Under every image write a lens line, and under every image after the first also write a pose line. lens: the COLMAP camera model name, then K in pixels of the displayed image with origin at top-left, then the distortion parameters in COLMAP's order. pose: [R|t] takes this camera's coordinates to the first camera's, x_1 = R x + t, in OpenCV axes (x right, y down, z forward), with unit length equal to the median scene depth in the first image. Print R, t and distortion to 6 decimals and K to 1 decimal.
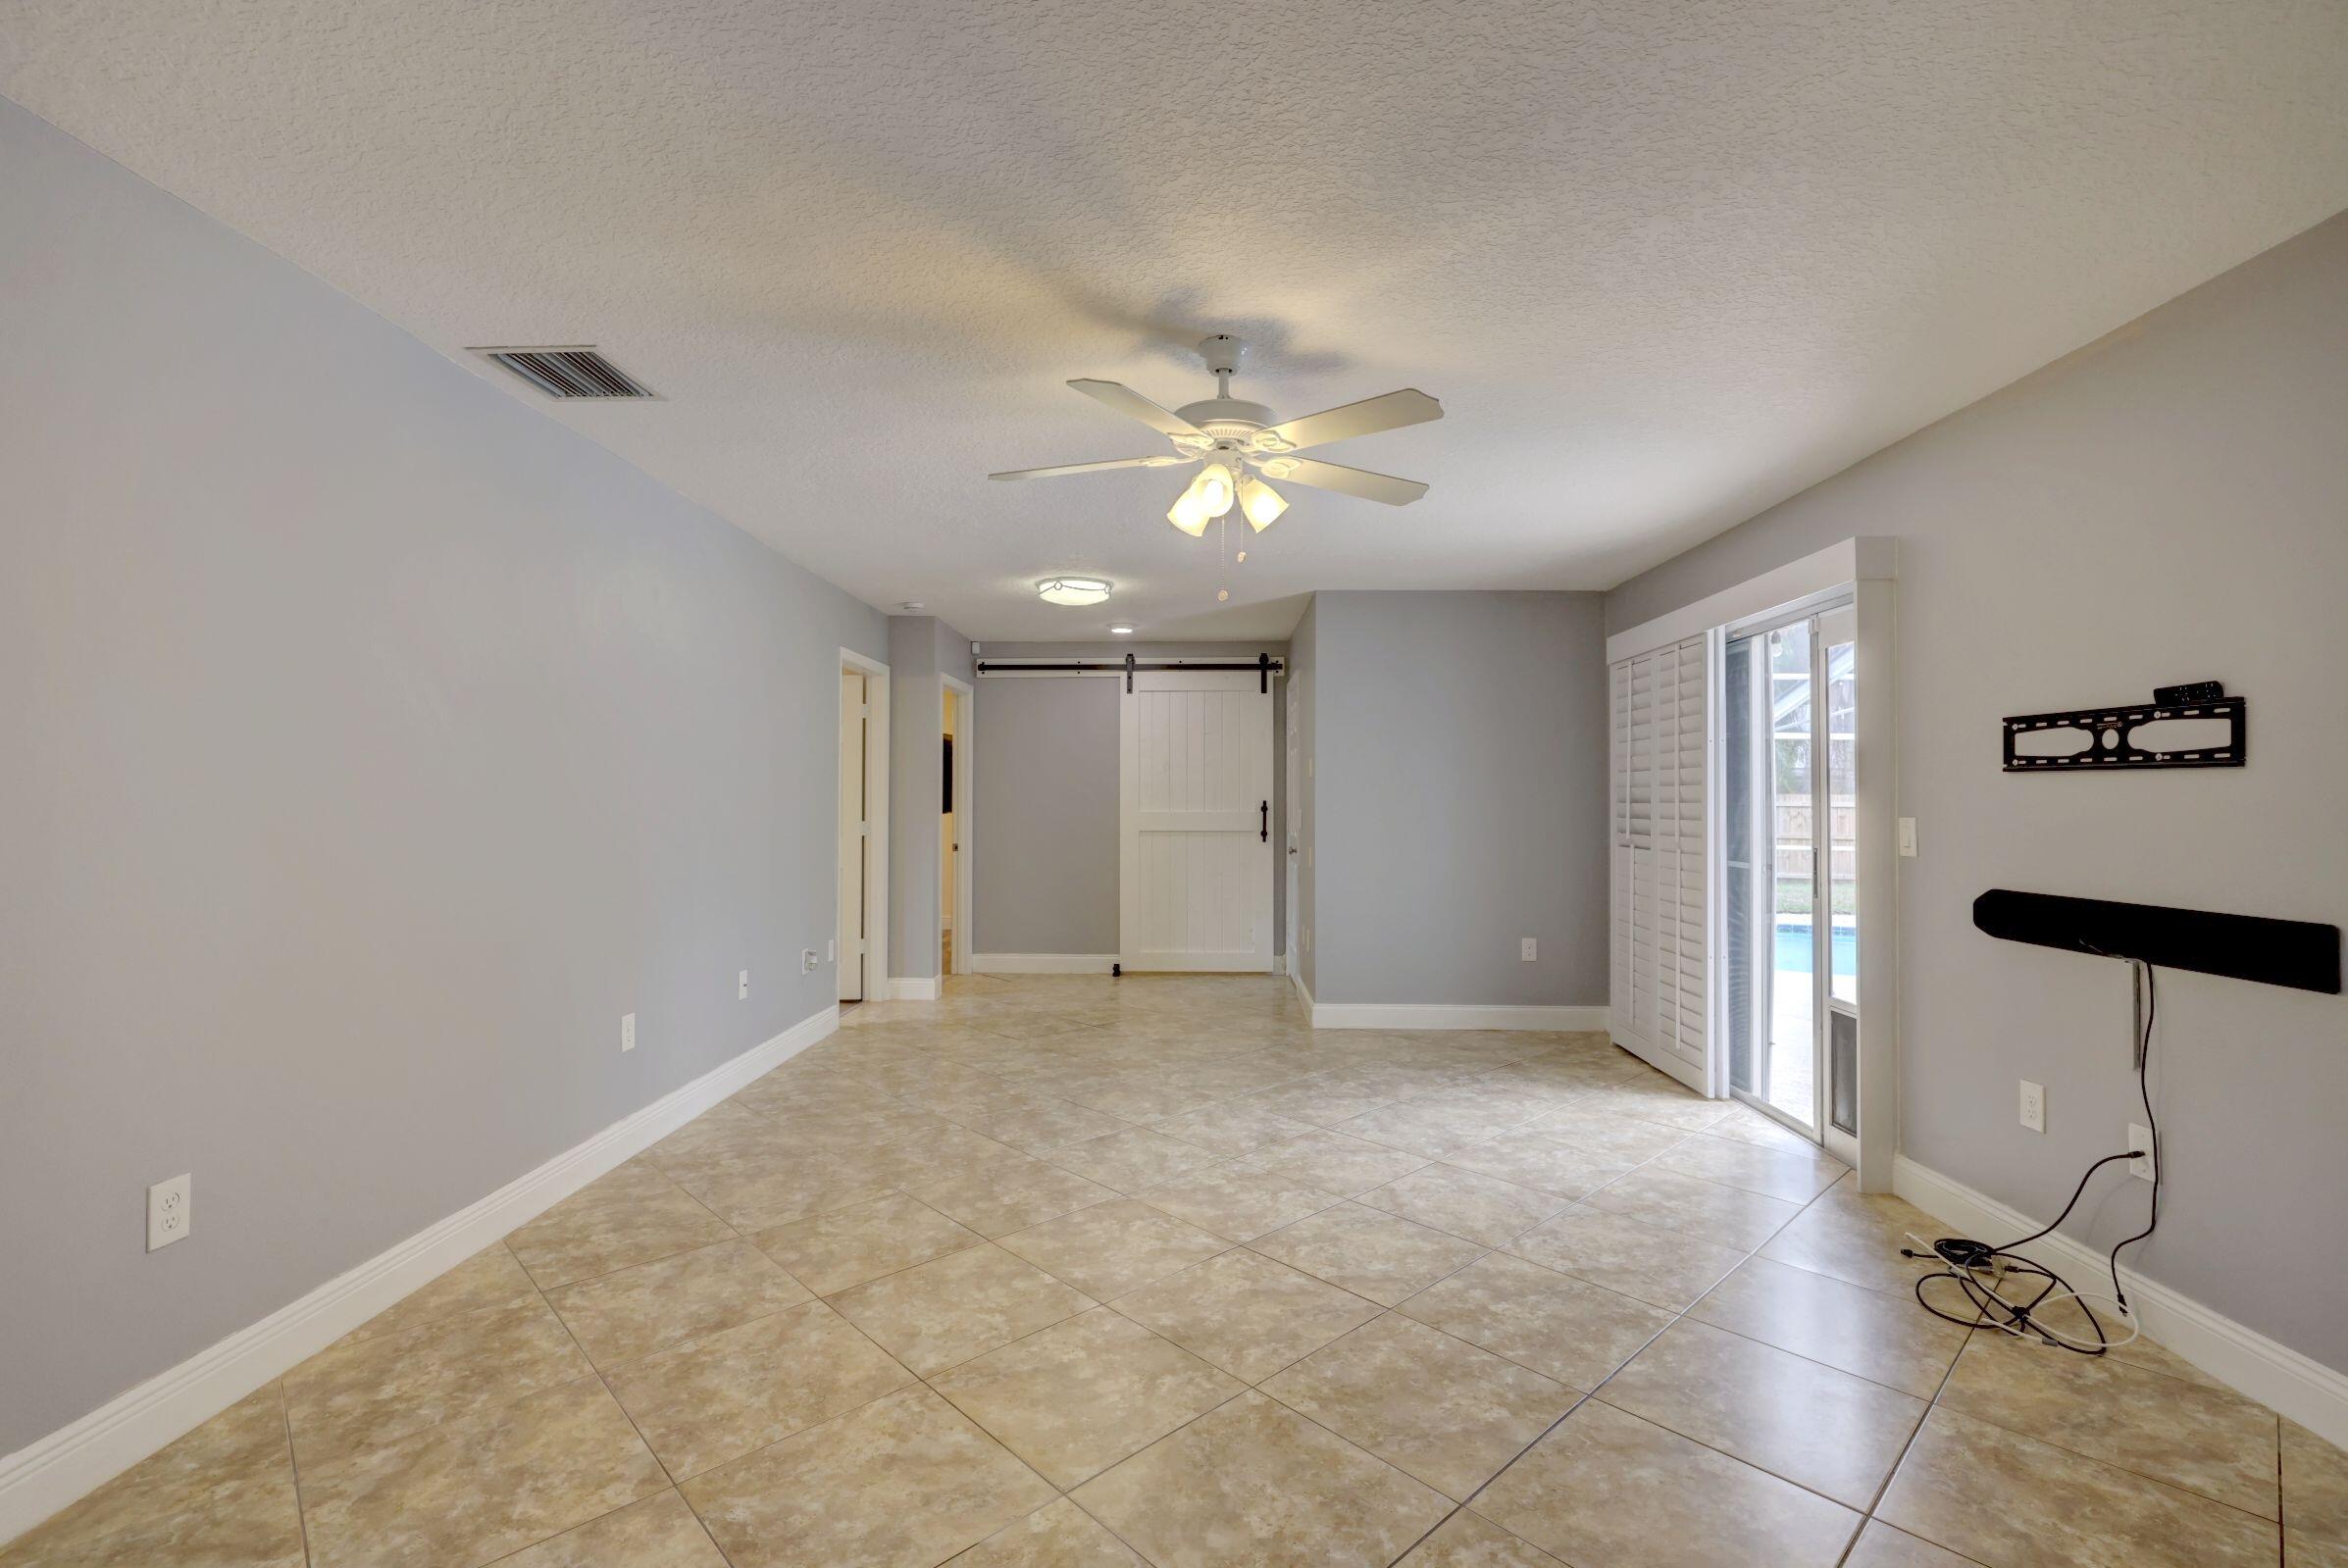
lens RADIAL K [[1038.4, 0, 1157.9], [0, 1038.4, 784.7], [0, 0, 1]] dist [-0.001048, -0.000253]
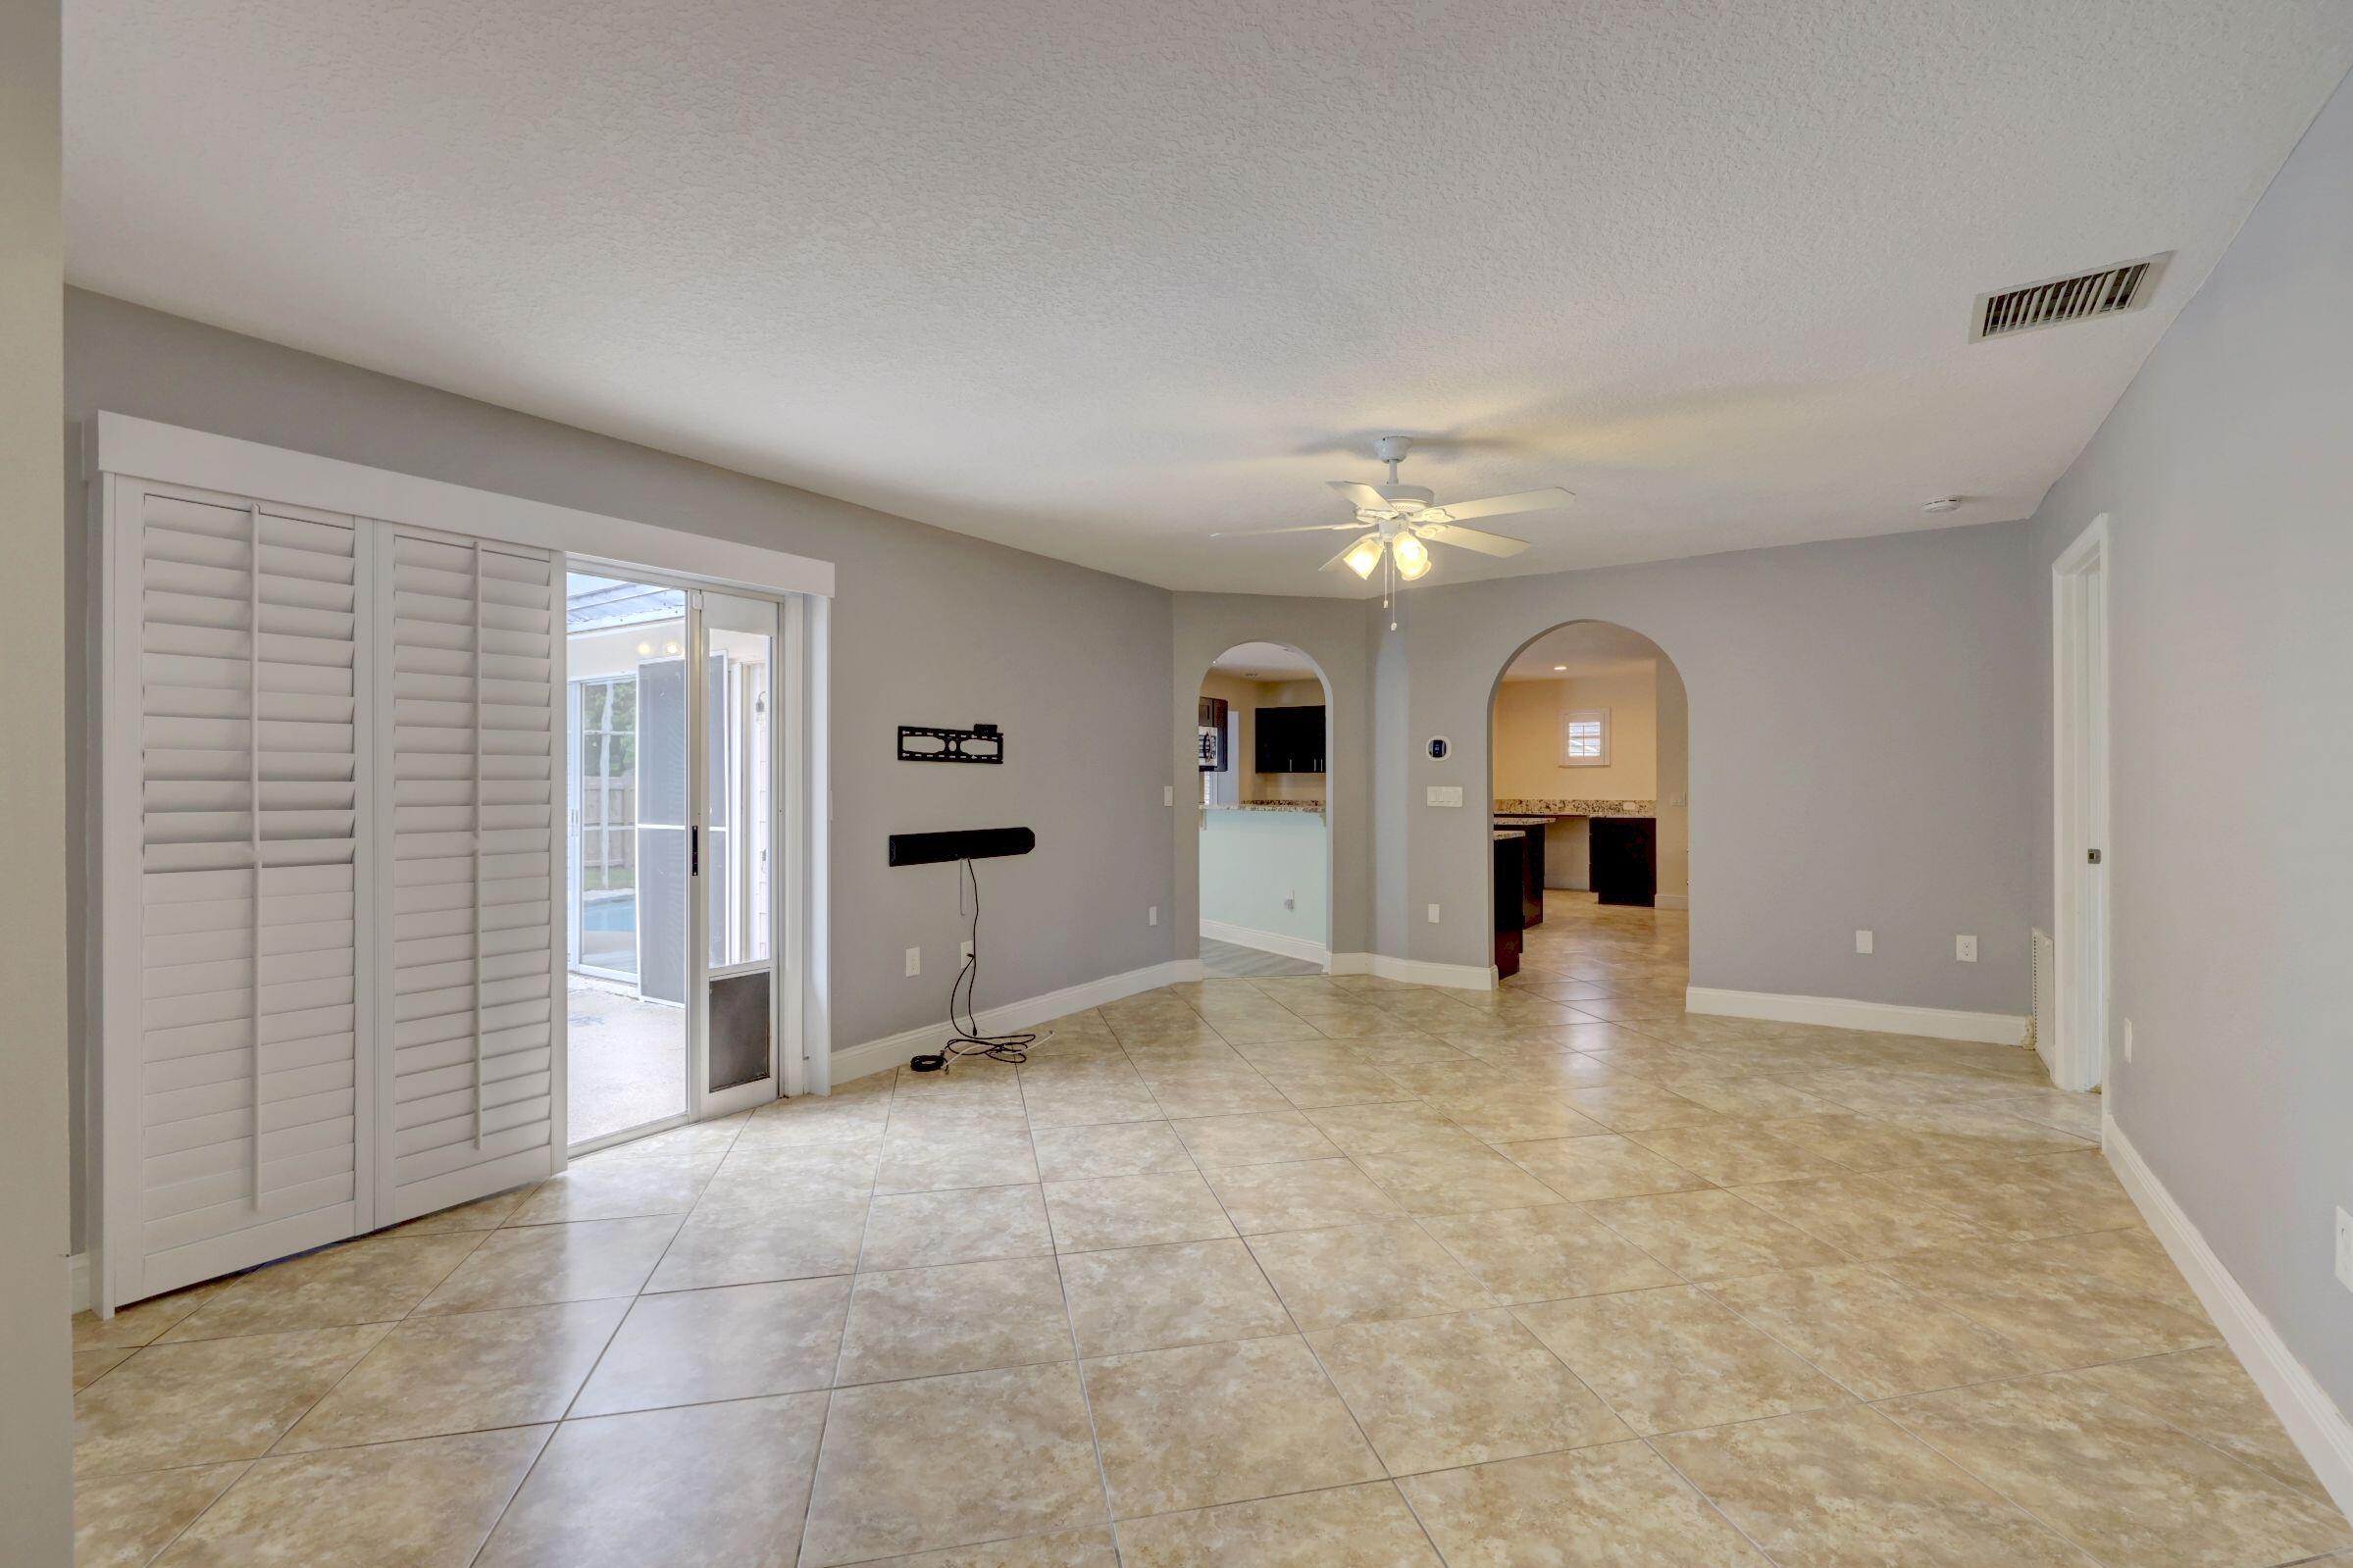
lens RADIAL K [[1040.6, 0, 1184.0], [0, 1040.6, 780.7], [0, 0, 1]] dist [-0.001048, -0.000253]
pose [[-0.864166, 0.000092, 0.503207, -0.385037], [-0.006956, 0.999902, -0.012129, 0.037527], [-0.503159, -0.013982, -0.864081, 2.306327]]
